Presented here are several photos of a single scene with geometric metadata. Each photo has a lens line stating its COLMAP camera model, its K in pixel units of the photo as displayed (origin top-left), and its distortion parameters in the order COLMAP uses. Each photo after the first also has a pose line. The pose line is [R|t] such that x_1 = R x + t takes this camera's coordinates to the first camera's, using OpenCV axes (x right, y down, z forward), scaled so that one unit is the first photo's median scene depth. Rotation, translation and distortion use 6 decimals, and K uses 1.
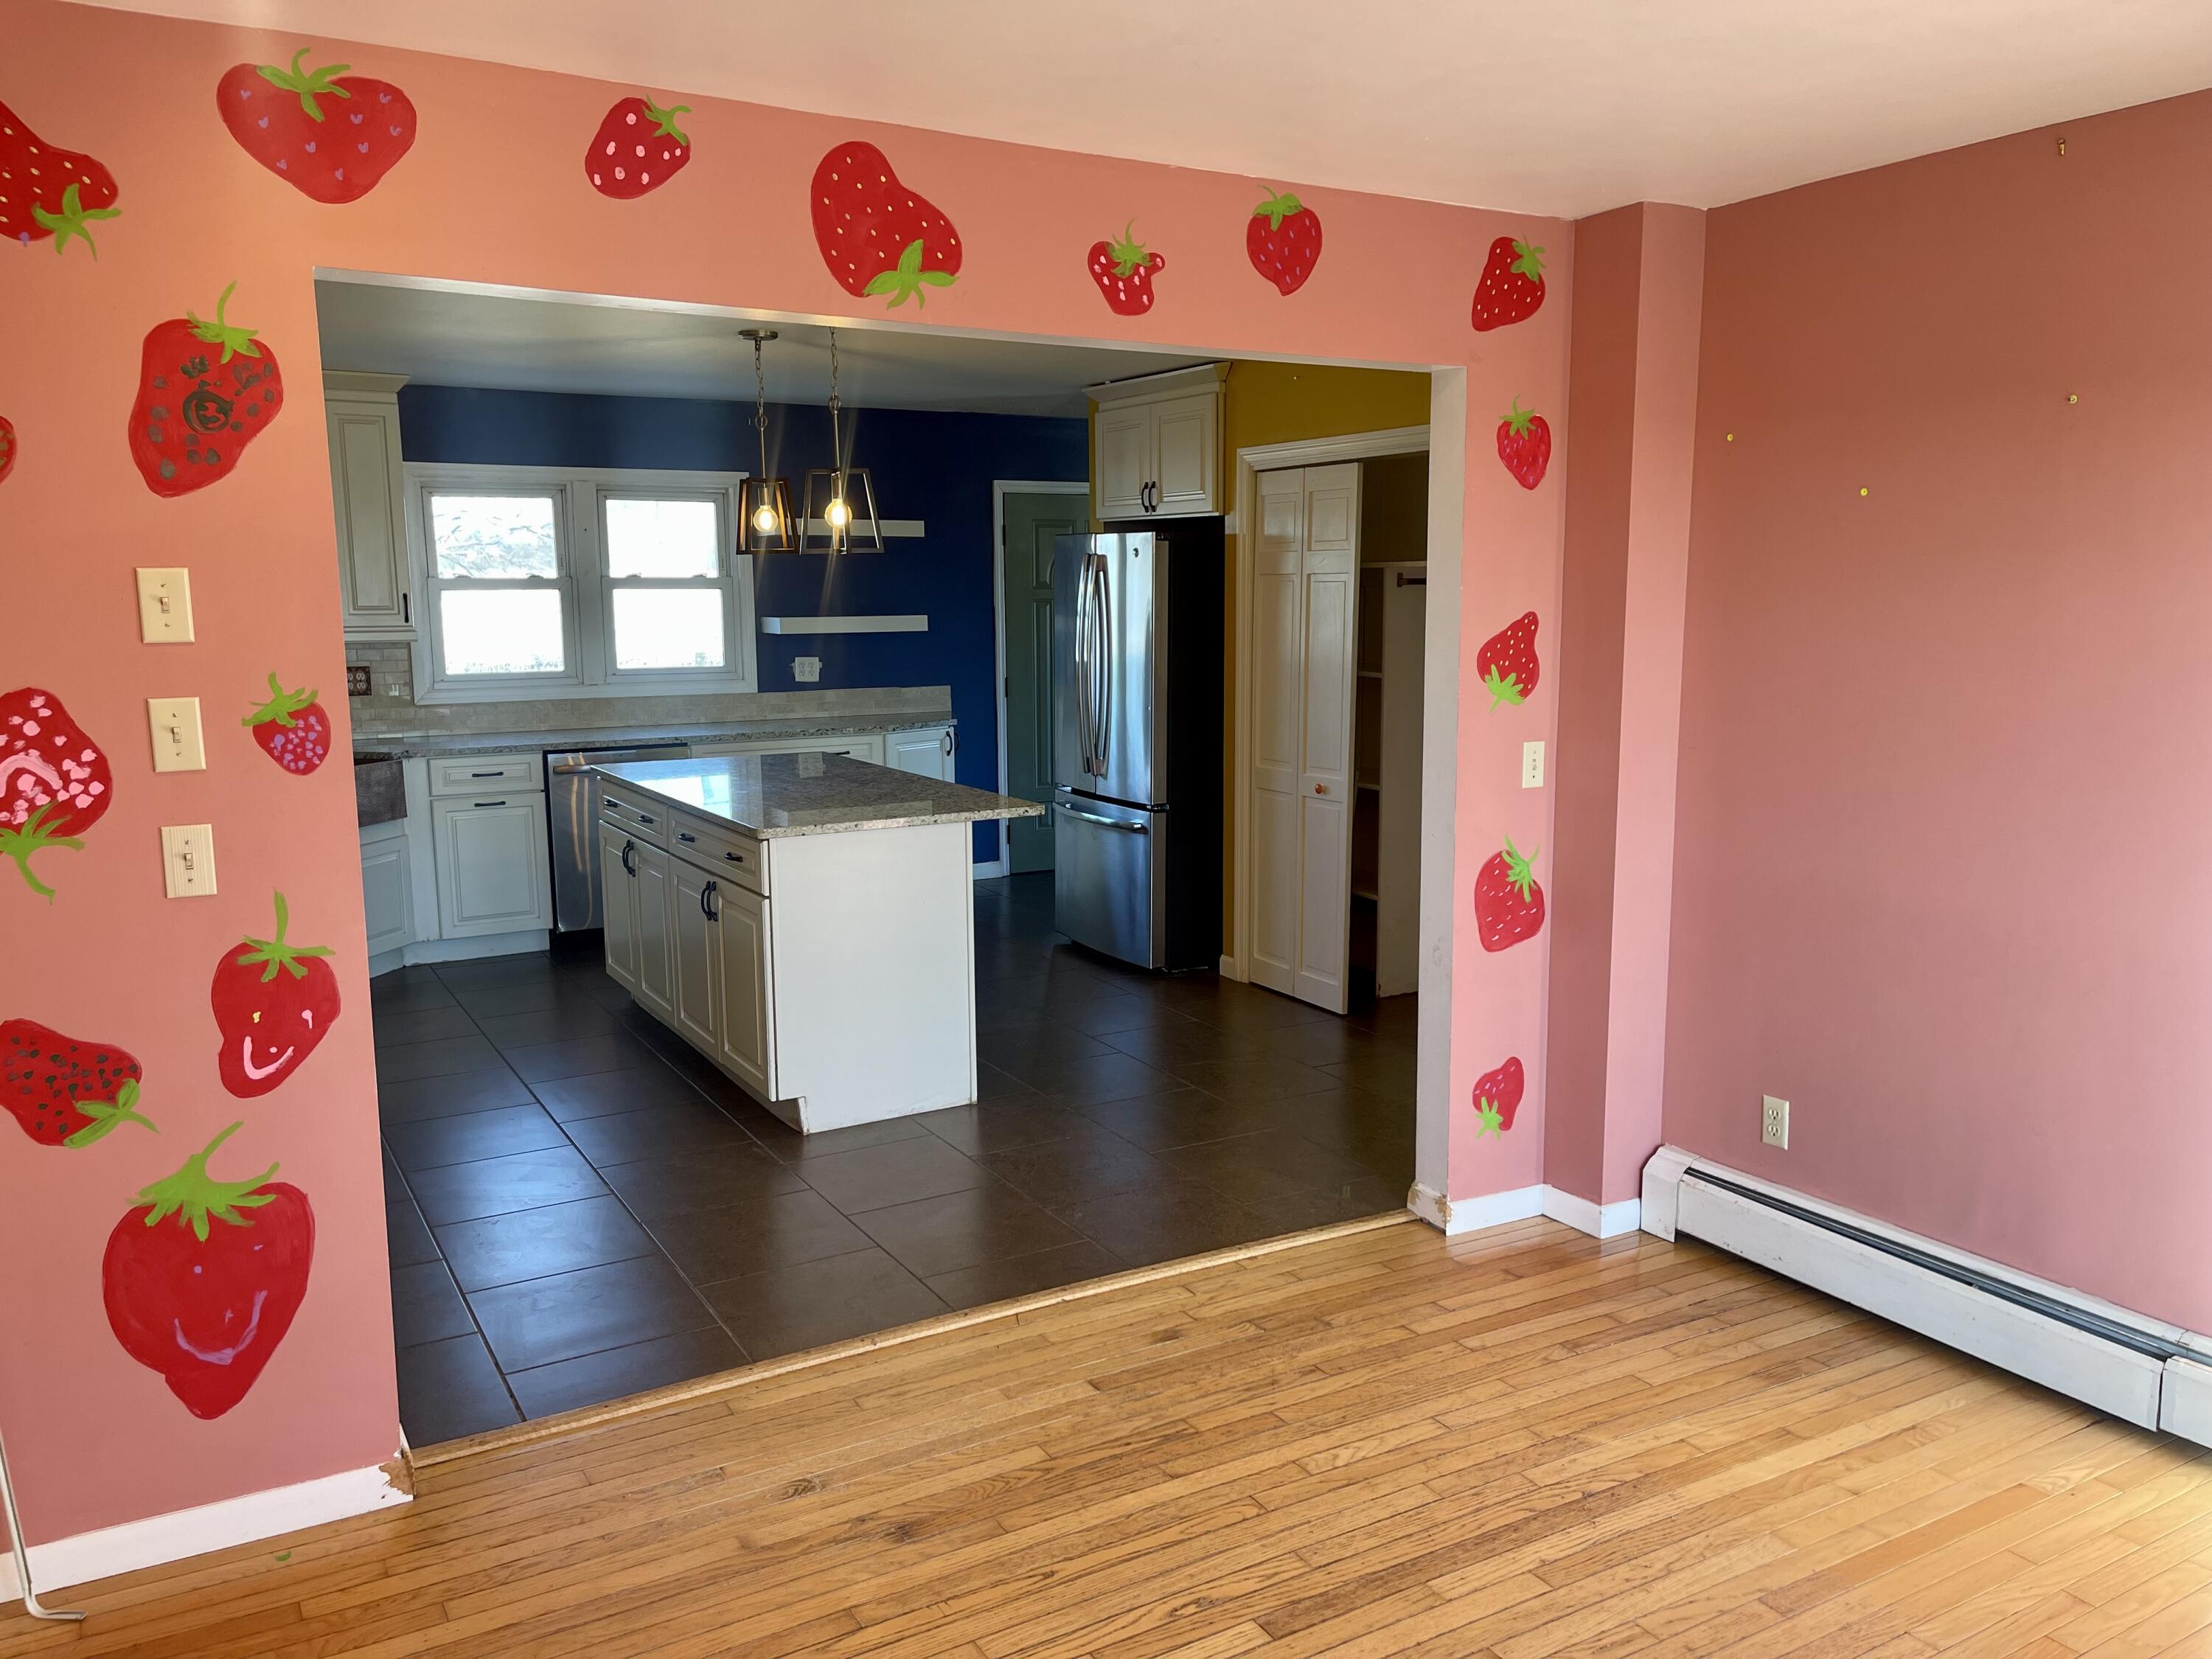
lens RADIAL K [[1675.9, 0, 1113.8], [0, 1675.9, 830.3], [0, 0, 1]] dist [0.034868, -0.046354]
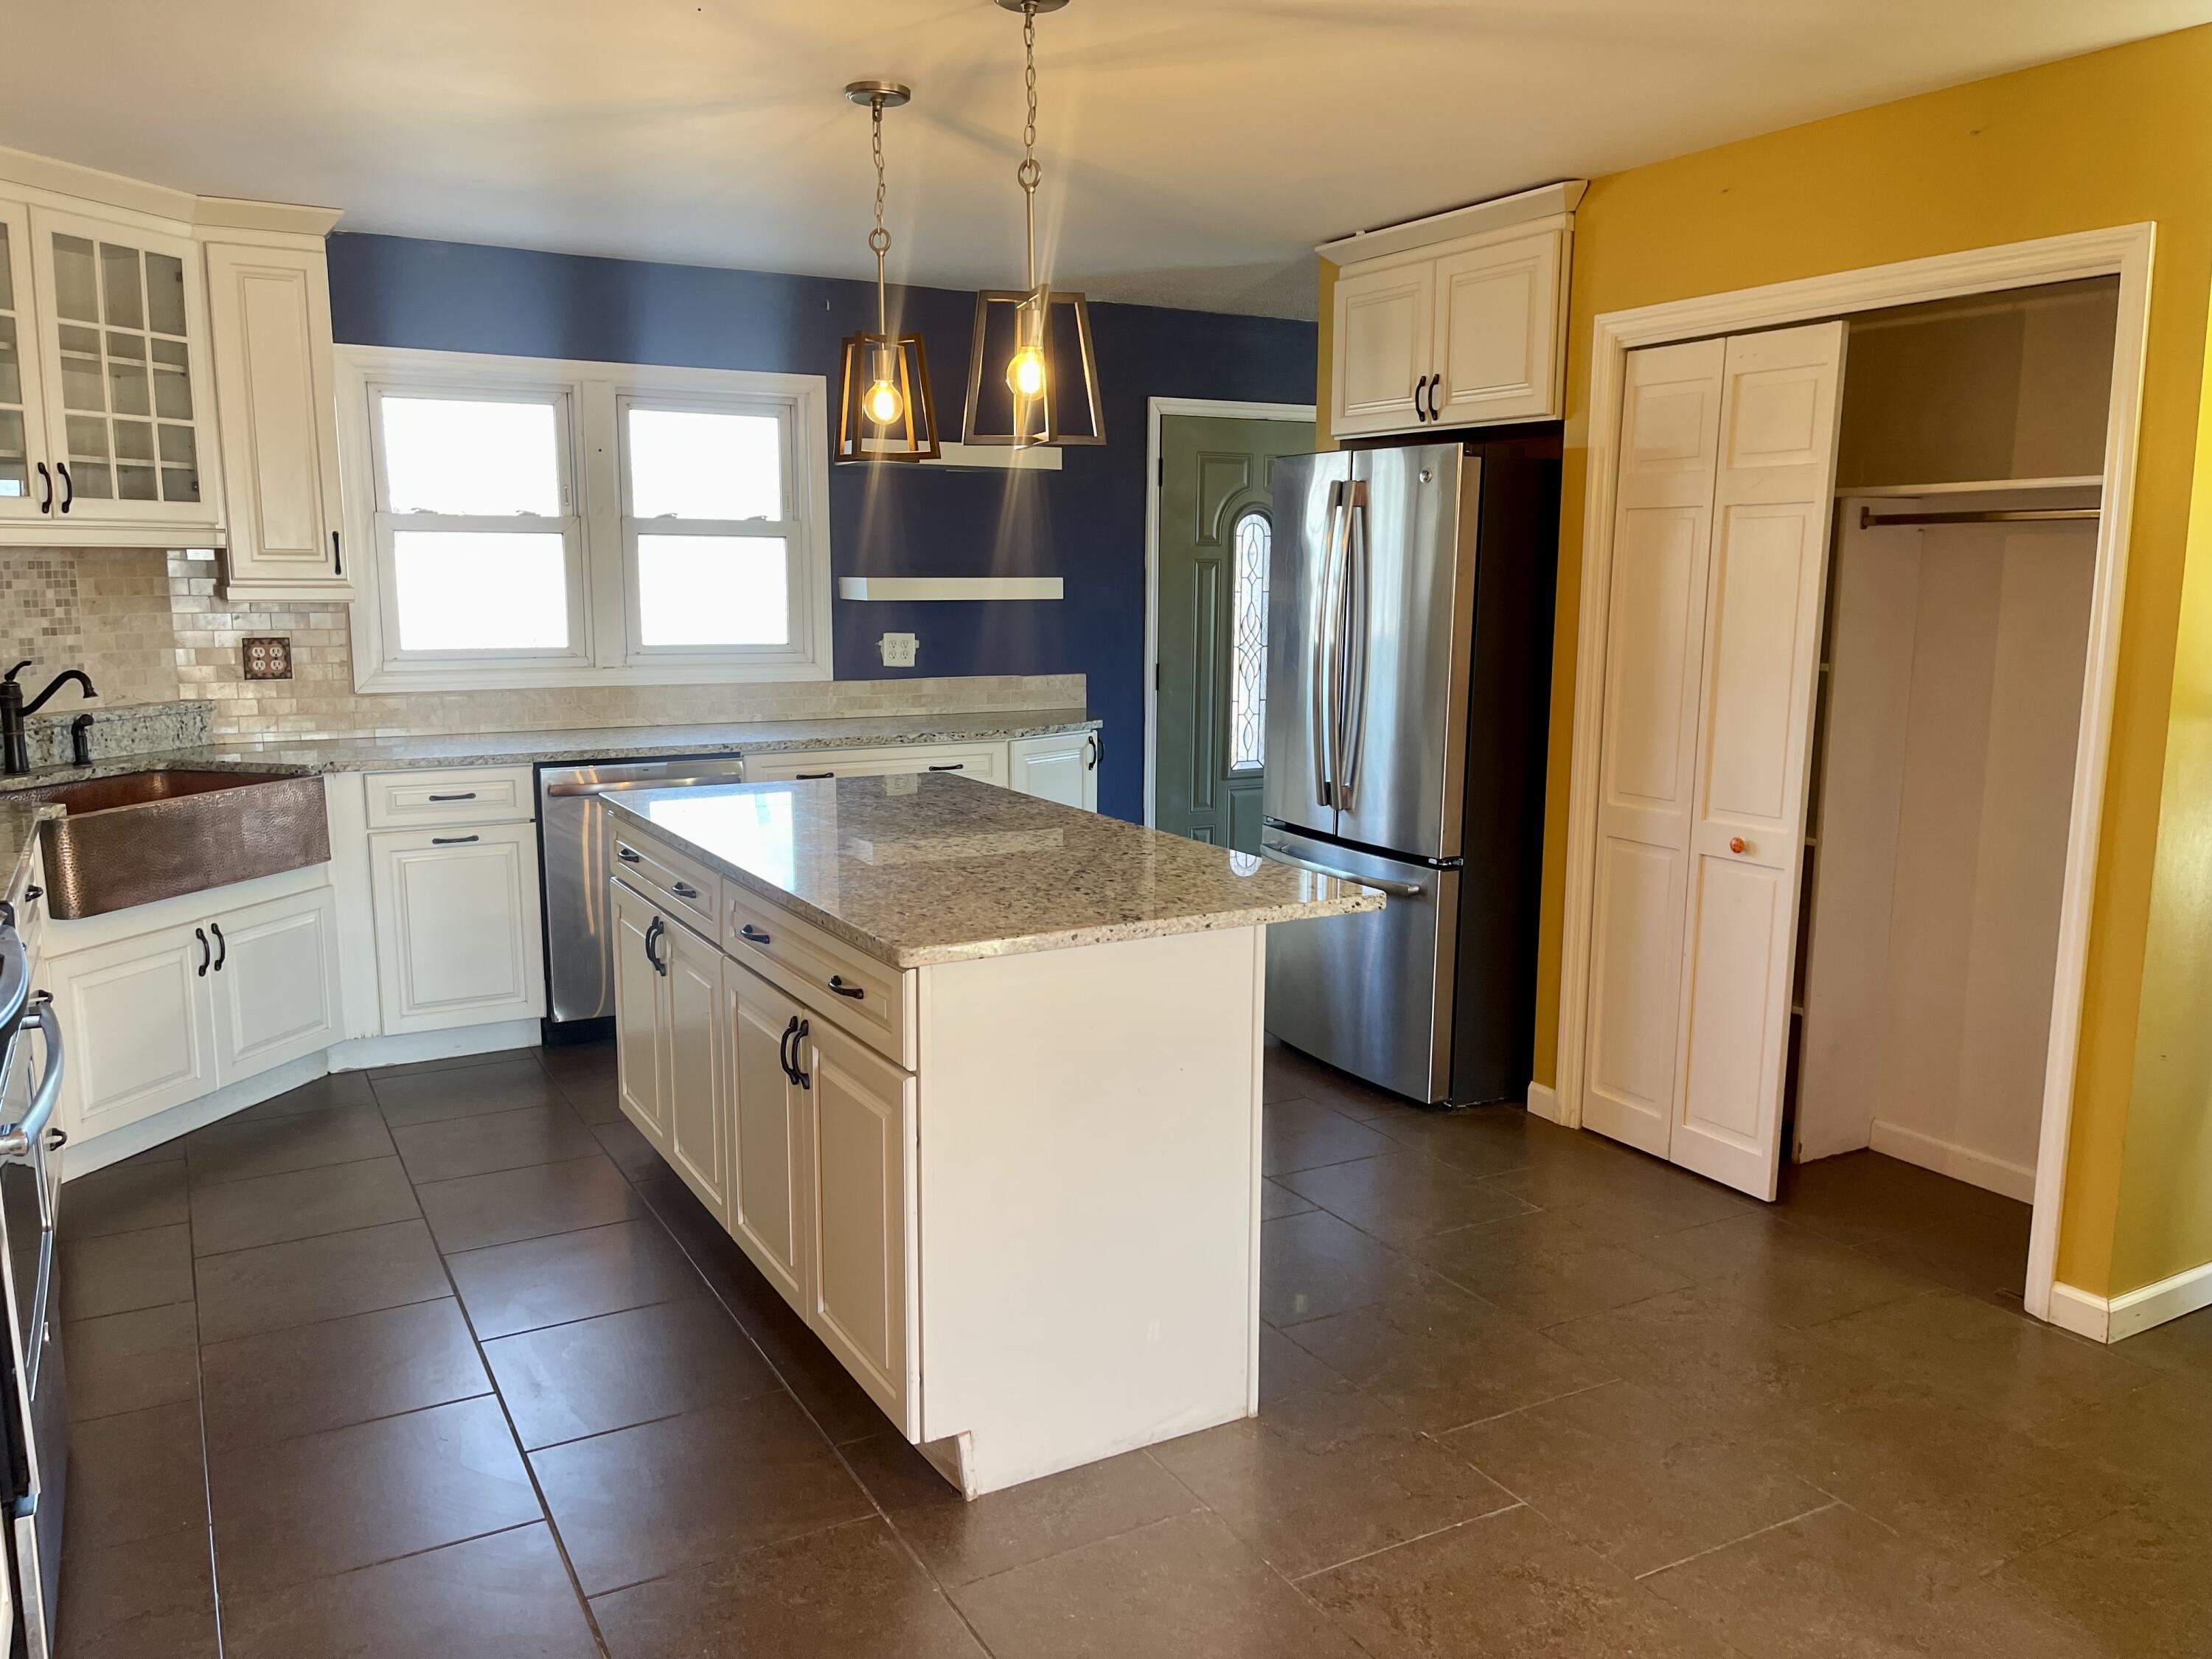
lens RADIAL K [[1675.9, 0, 1102.8], [0, 1675.9, 830.4], [0, 0, 1]] dist [0.034868, -0.046354]
pose [[0.999712, 0.013561, -0.019811, -0.093505], [-0.013390, 0.999872, 0.008737, -0.029254], [0.019927, -0.008469, 0.999766, 0.320634]]
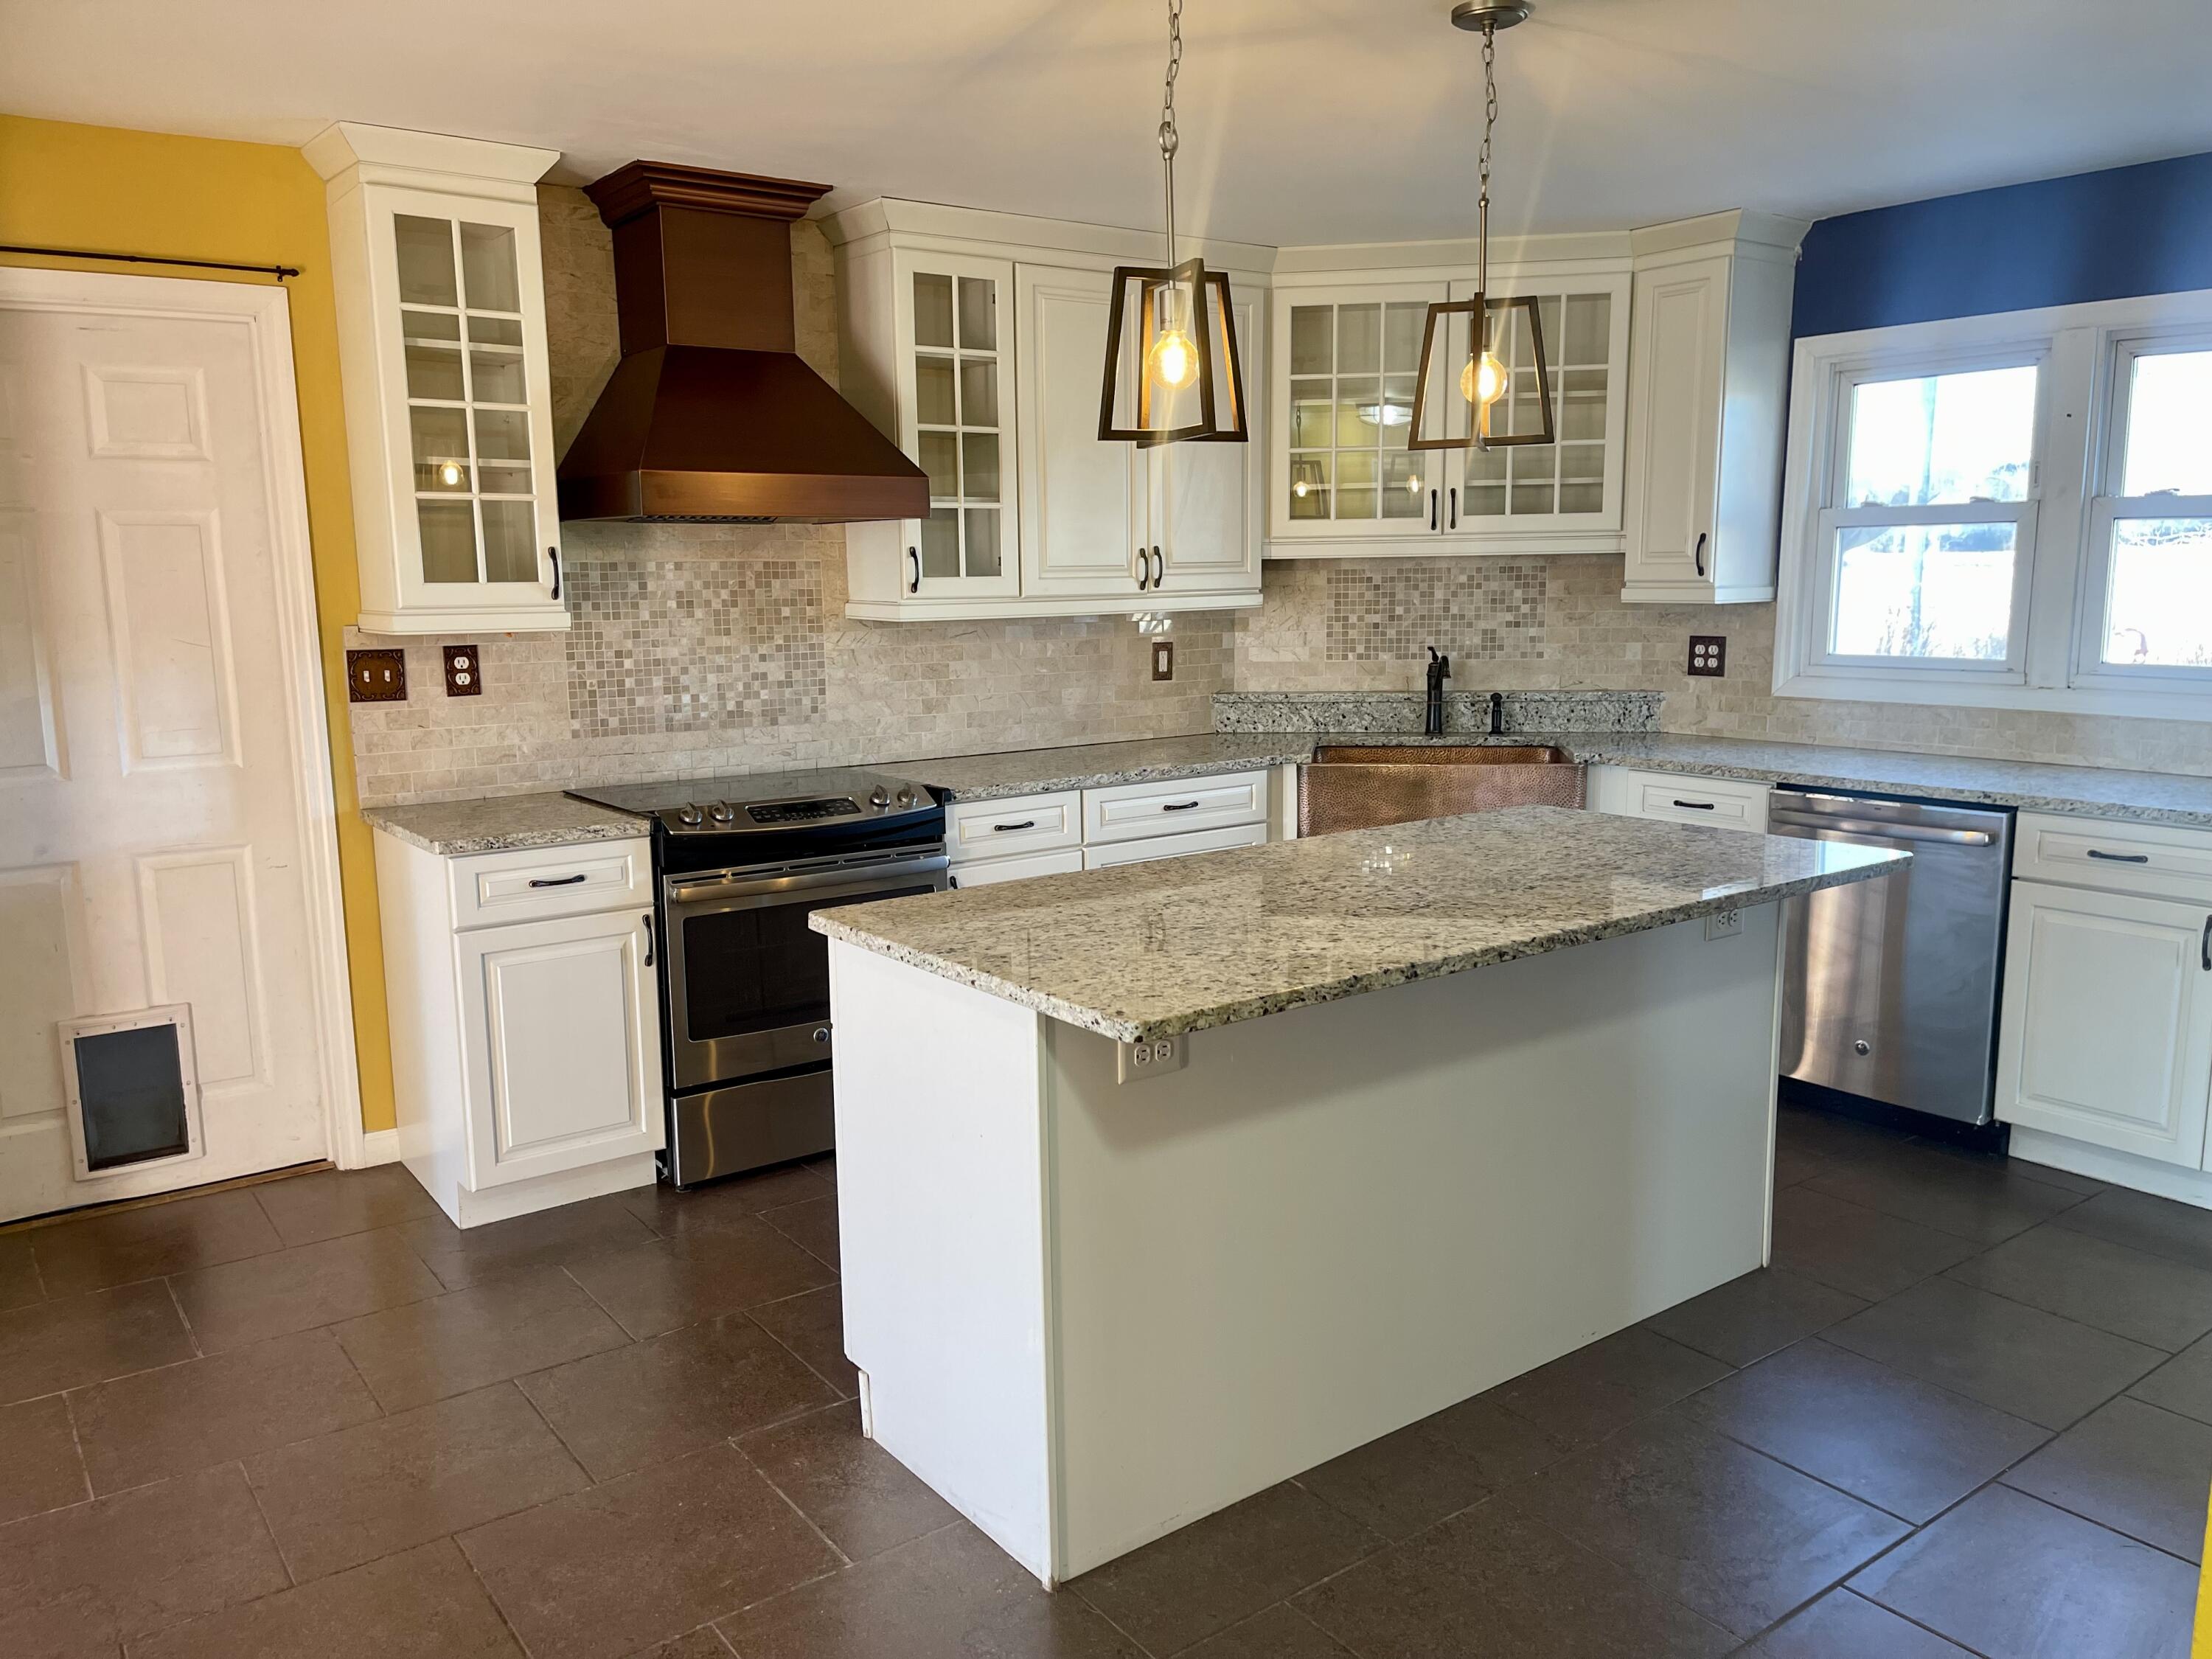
lens RADIAL K [[1675.9, 0, 1111.1], [0, 1675.9, 839.4], [0, 0, 1]] dist [0.034868, -0.046354]
pose [[0.094122, 0.163624, -0.982022, 0.265562], [-0.133695, 0.979544, 0.150397, -0.089469], [0.986543, 0.117136, 0.114072, 0.699675]]
